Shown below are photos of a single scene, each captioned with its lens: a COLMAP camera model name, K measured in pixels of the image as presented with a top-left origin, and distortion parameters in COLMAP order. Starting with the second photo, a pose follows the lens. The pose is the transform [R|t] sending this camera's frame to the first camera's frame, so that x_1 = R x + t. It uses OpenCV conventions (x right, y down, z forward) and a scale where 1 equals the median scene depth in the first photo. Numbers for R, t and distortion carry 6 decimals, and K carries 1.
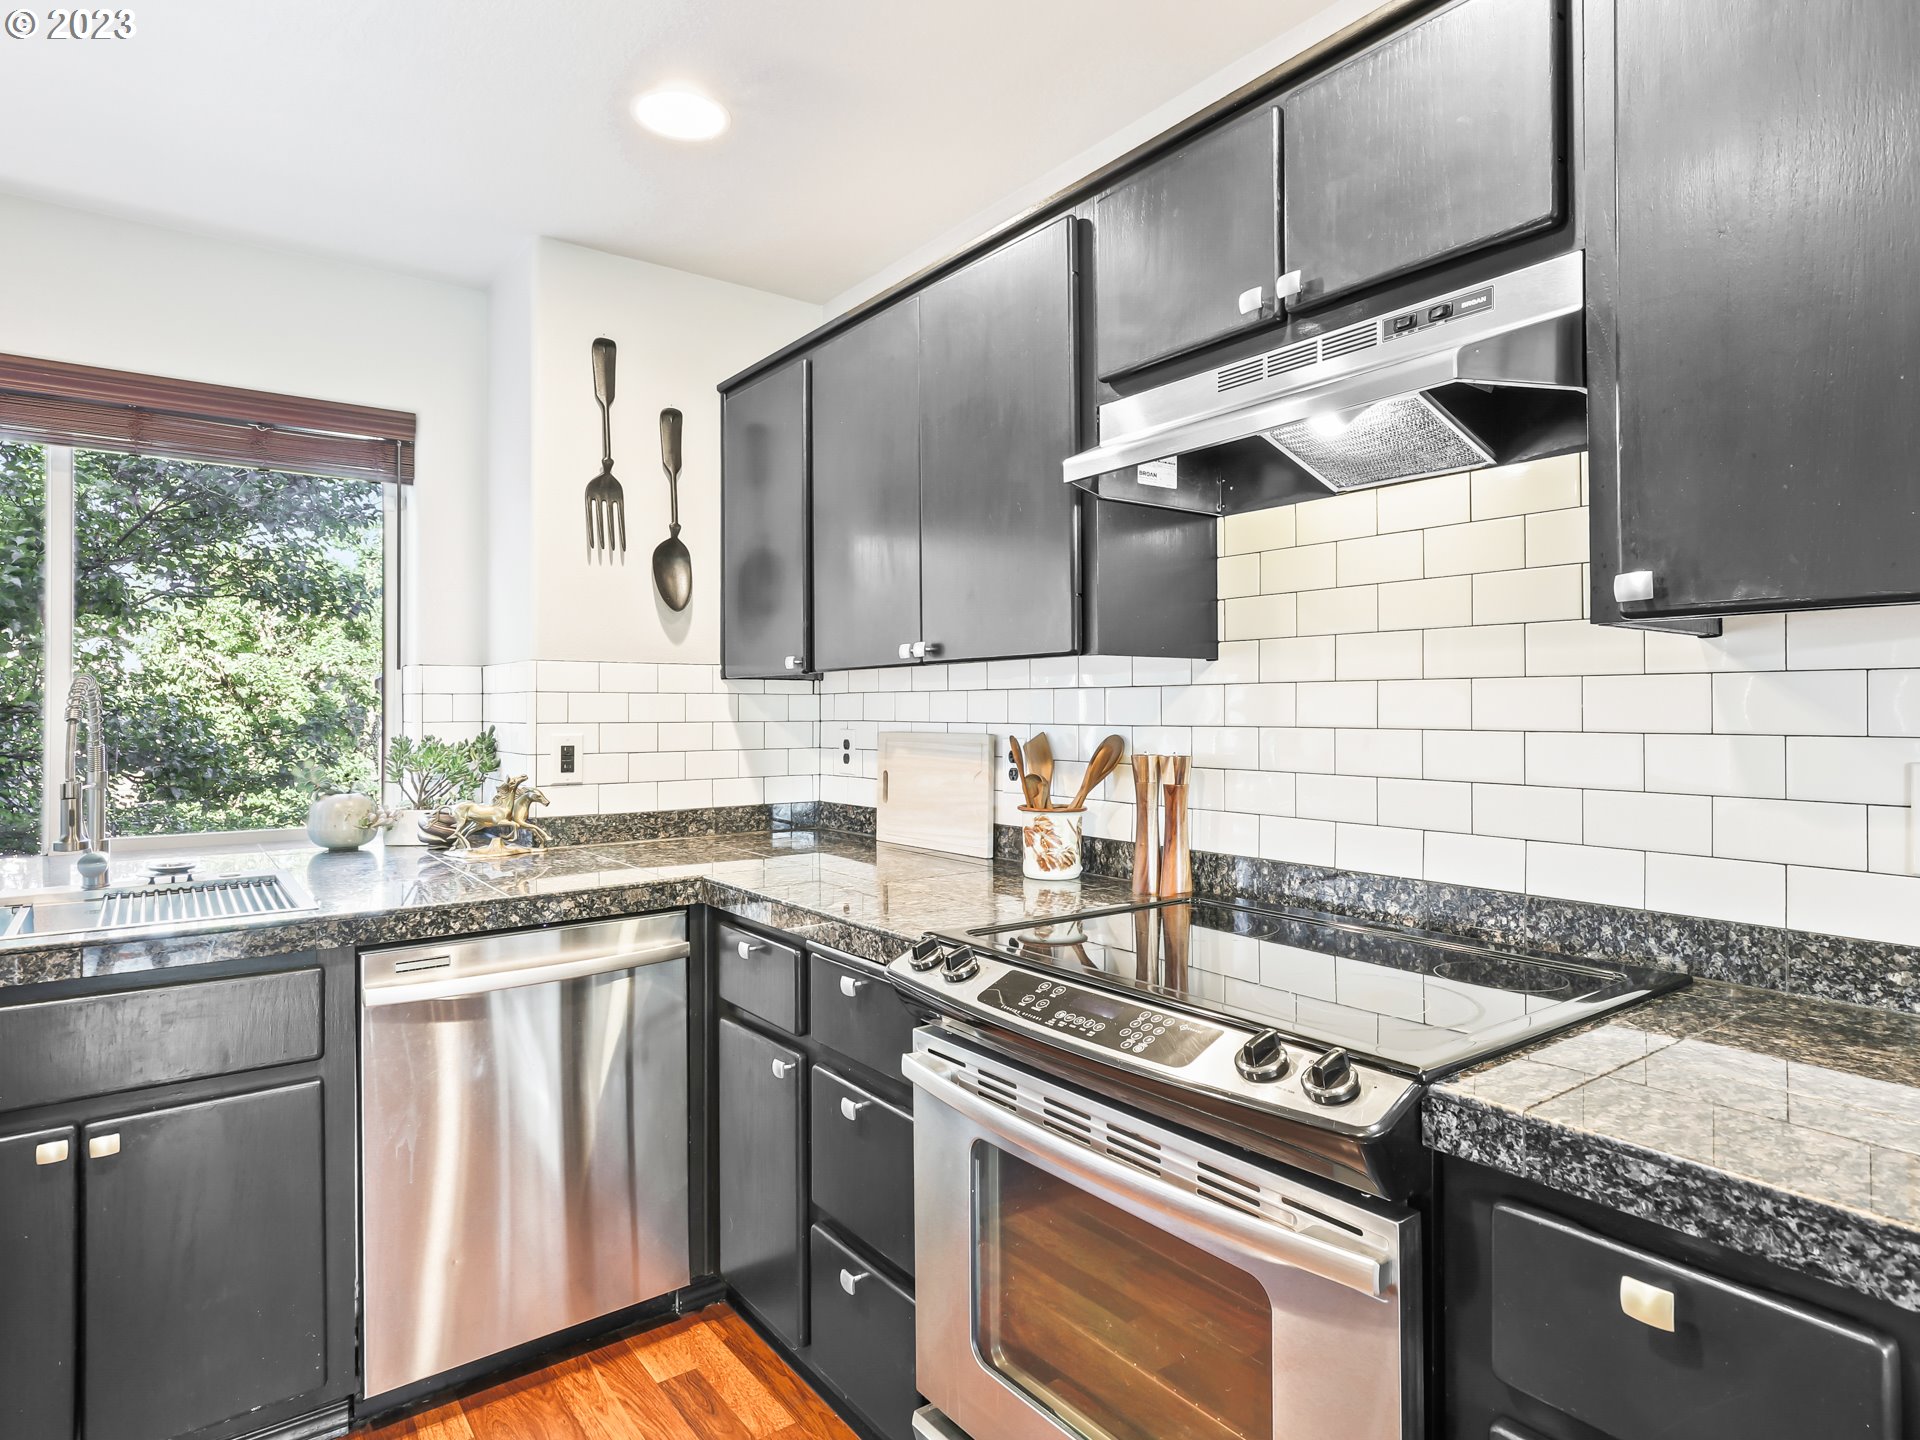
lens RADIAL K [[1116.1, 0, 889.9], [0, 1116.1, 696.3], [0, 0, 1]] dist [-0.001783, 0.002258]
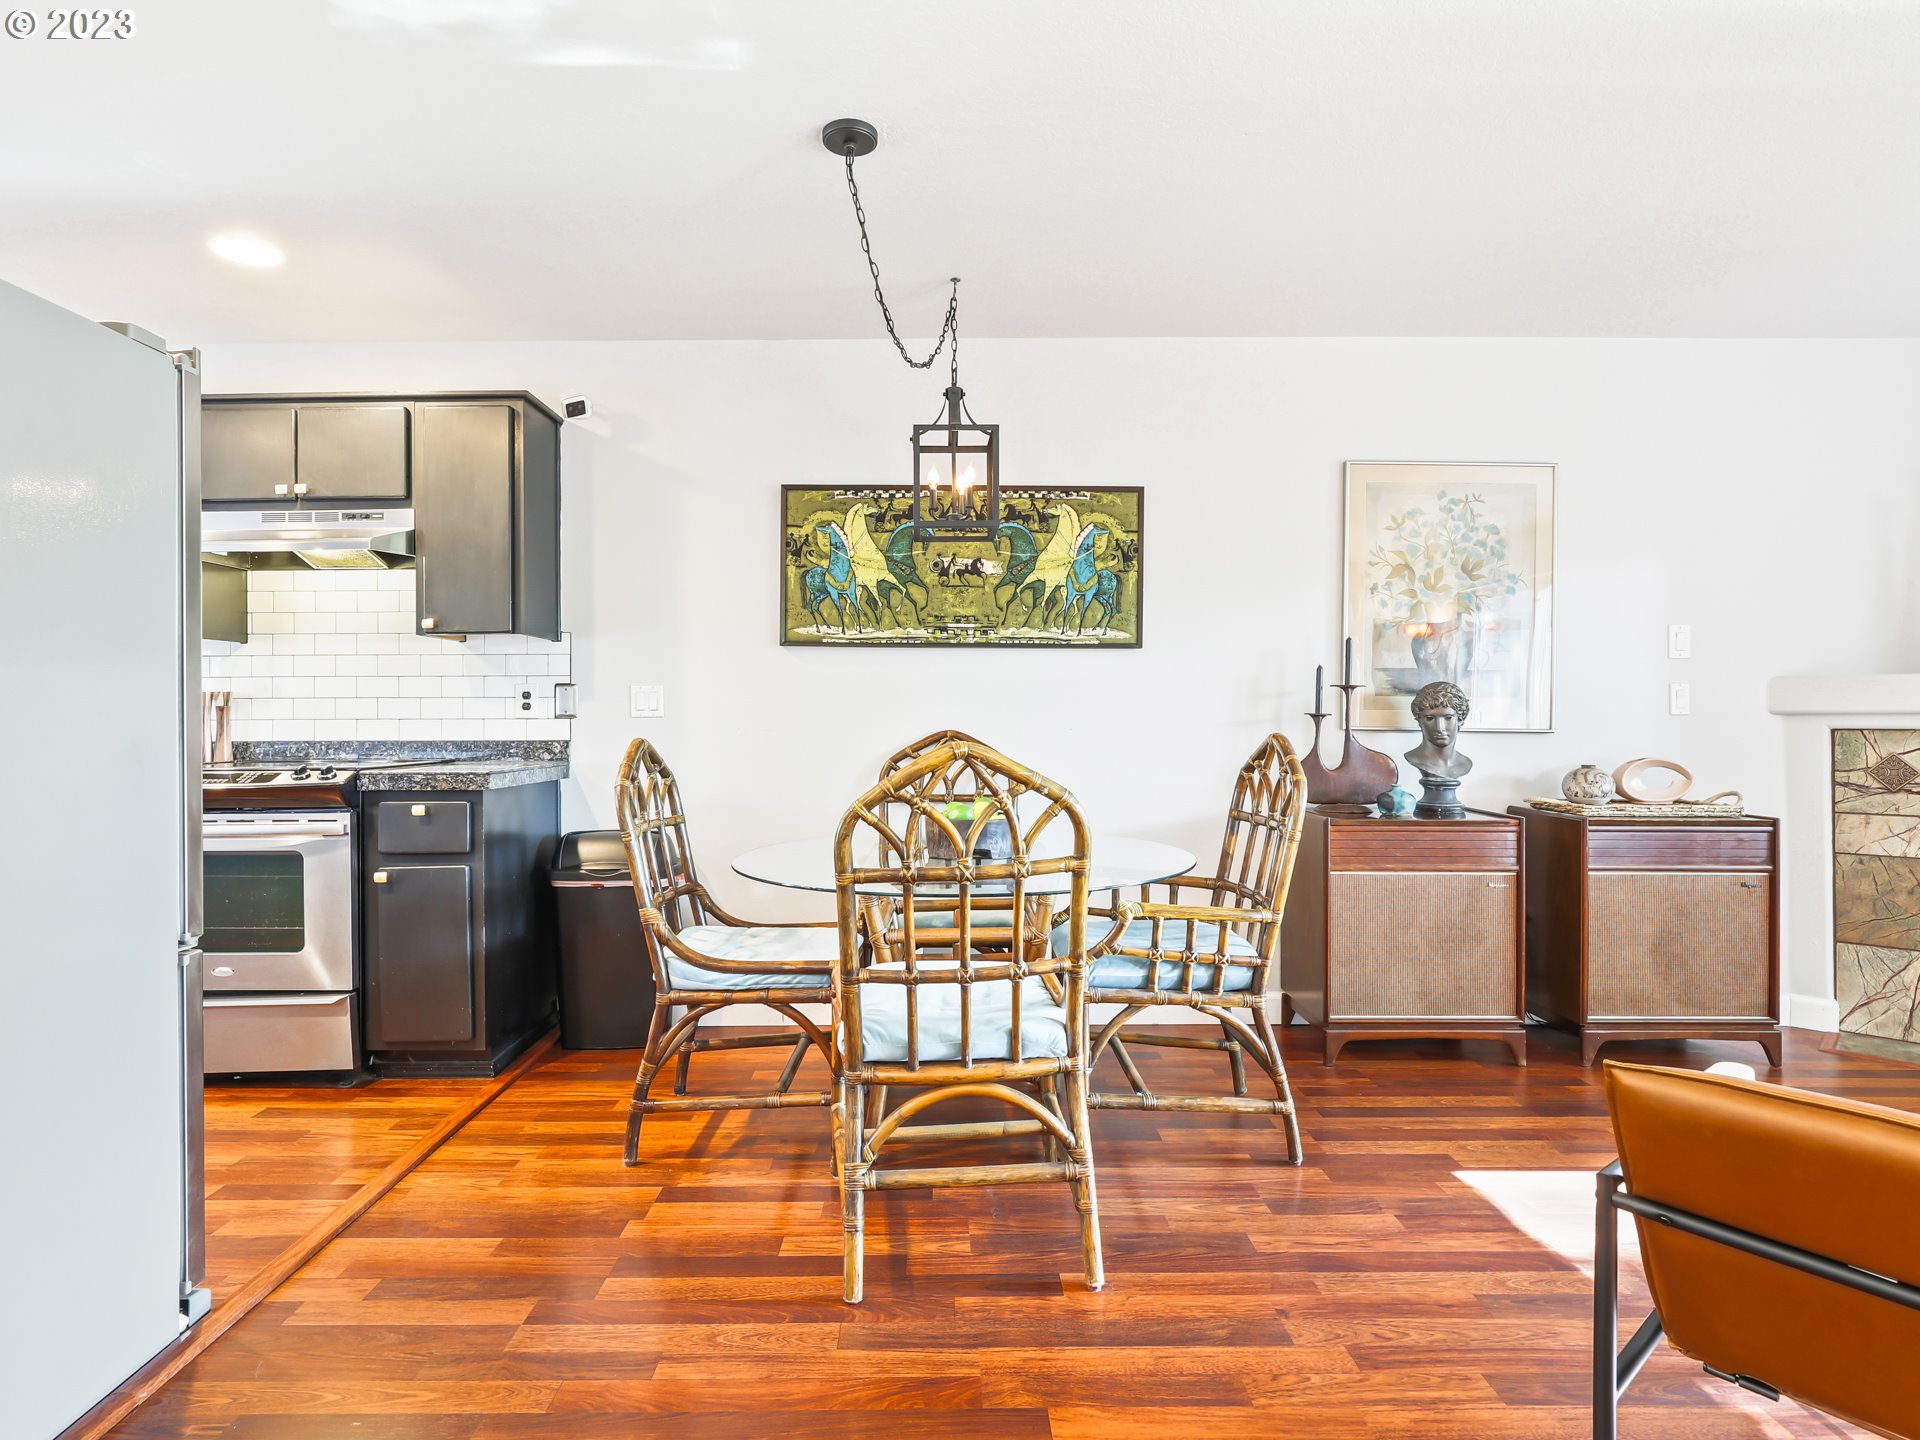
lens RADIAL K [[1010.0, 0, 961.1], [0, 1010.0, 709.8], [0, 0, 1]] dist [-0.003600, -0.000036]
pose [[0.549802, 0.000609, 0.835295, -0.514074], [-0.005153, 0.999983, 0.002663, 0.075636], [-0.835279, -0.005768, 0.549796, -1.060544]]
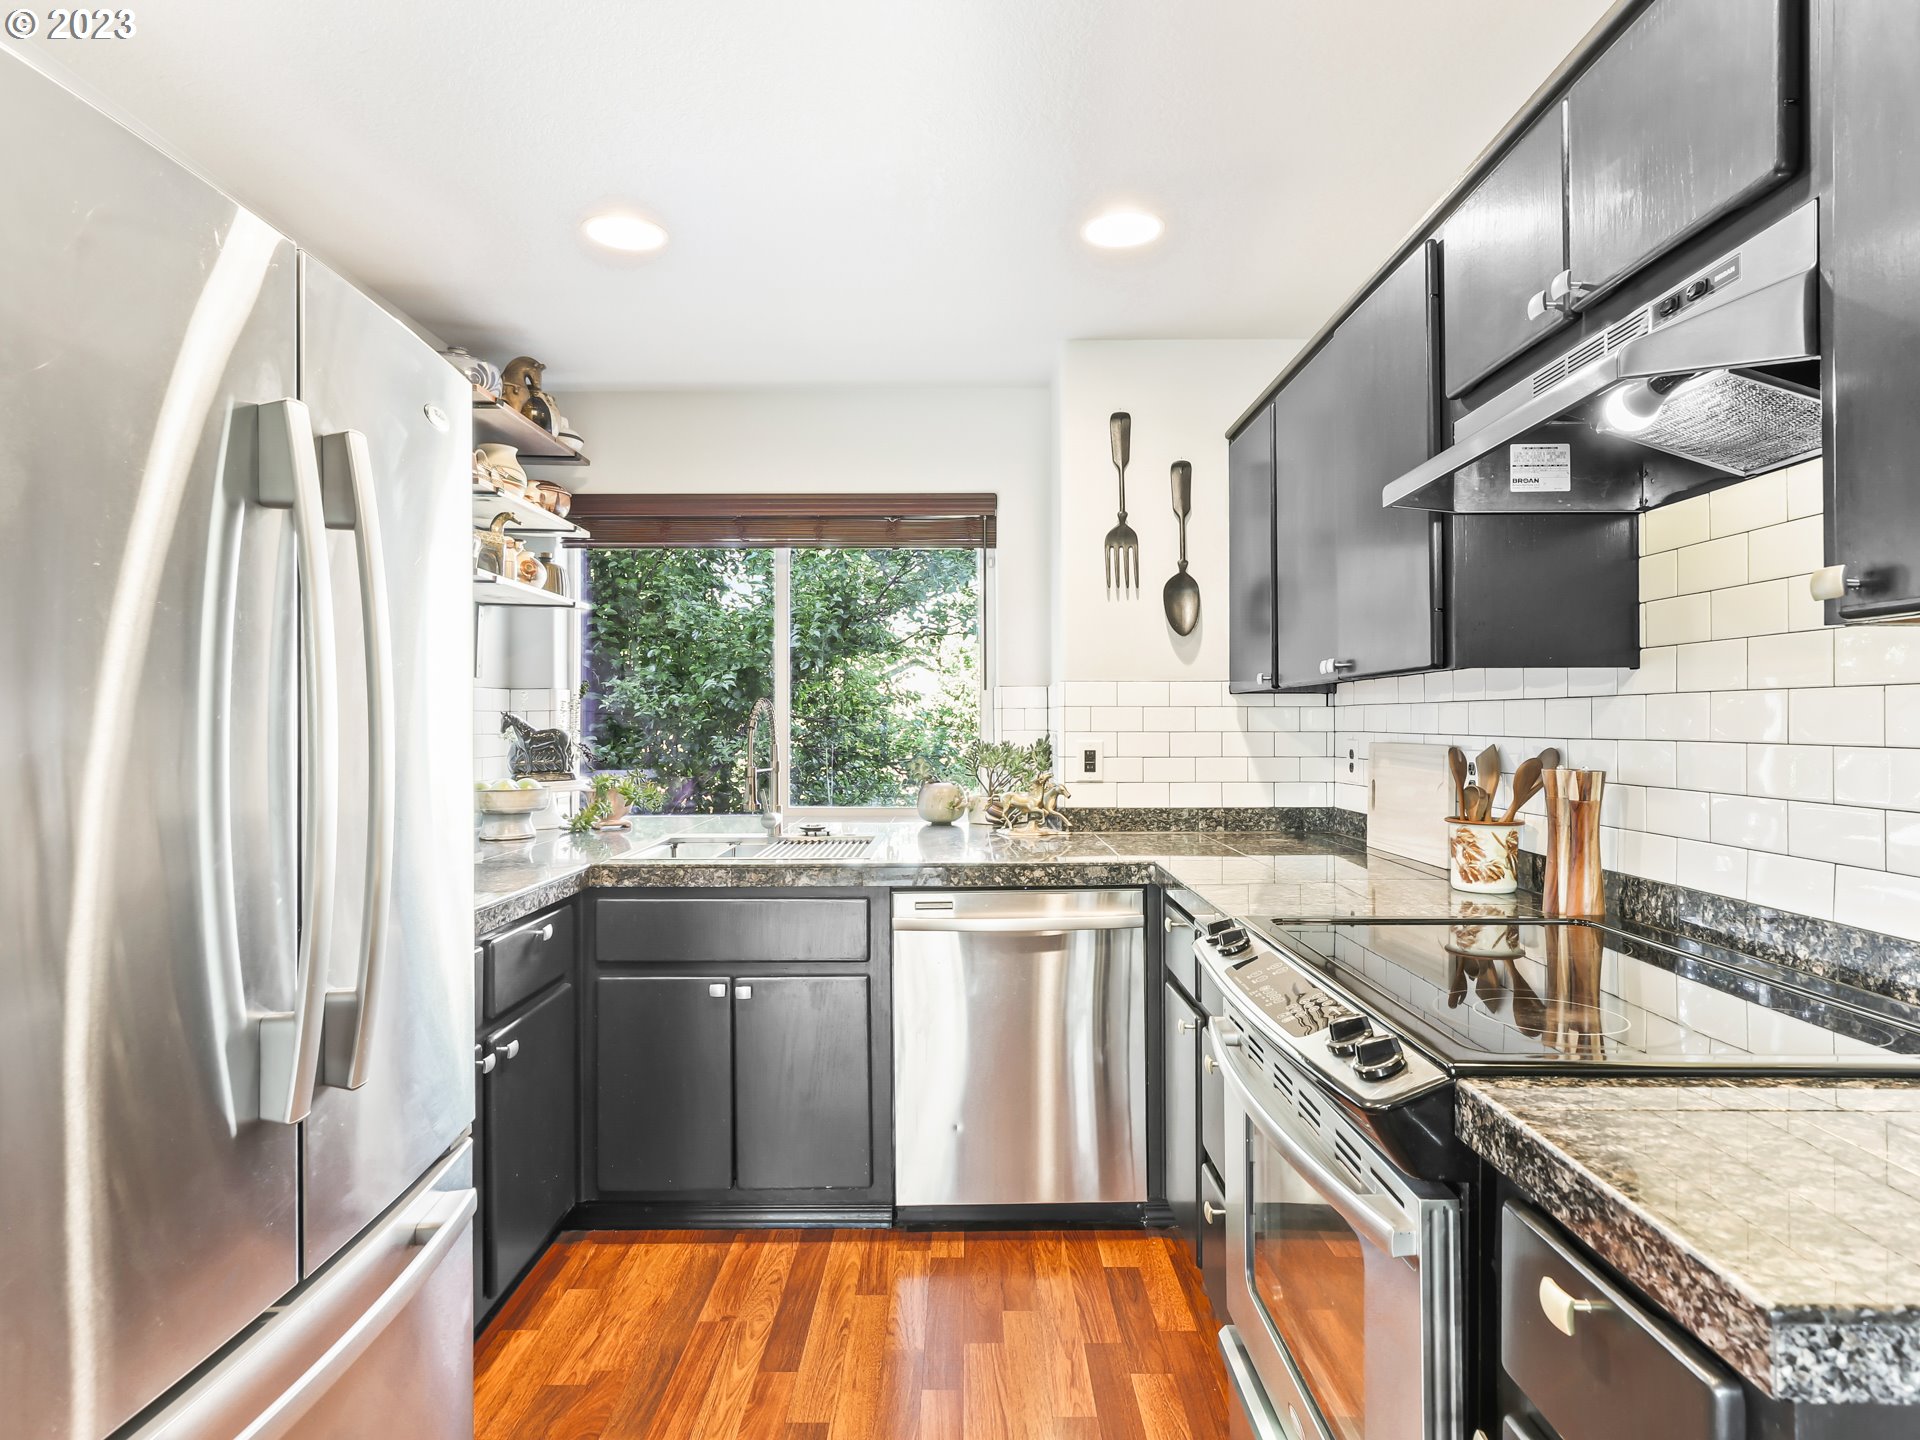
lens RADIAL K [[1047.7, 0, 927.9], [0, 1047.7, 712.7], [0, 0, 1]] dist [-0.000078, -0.000932]
pose [[0.806638, -0.003558, -0.591036, 0.337415], [0.006648, 0.999973, 0.003053, -0.002537], [0.591009, -0.006392, 0.806640, -0.048210]]
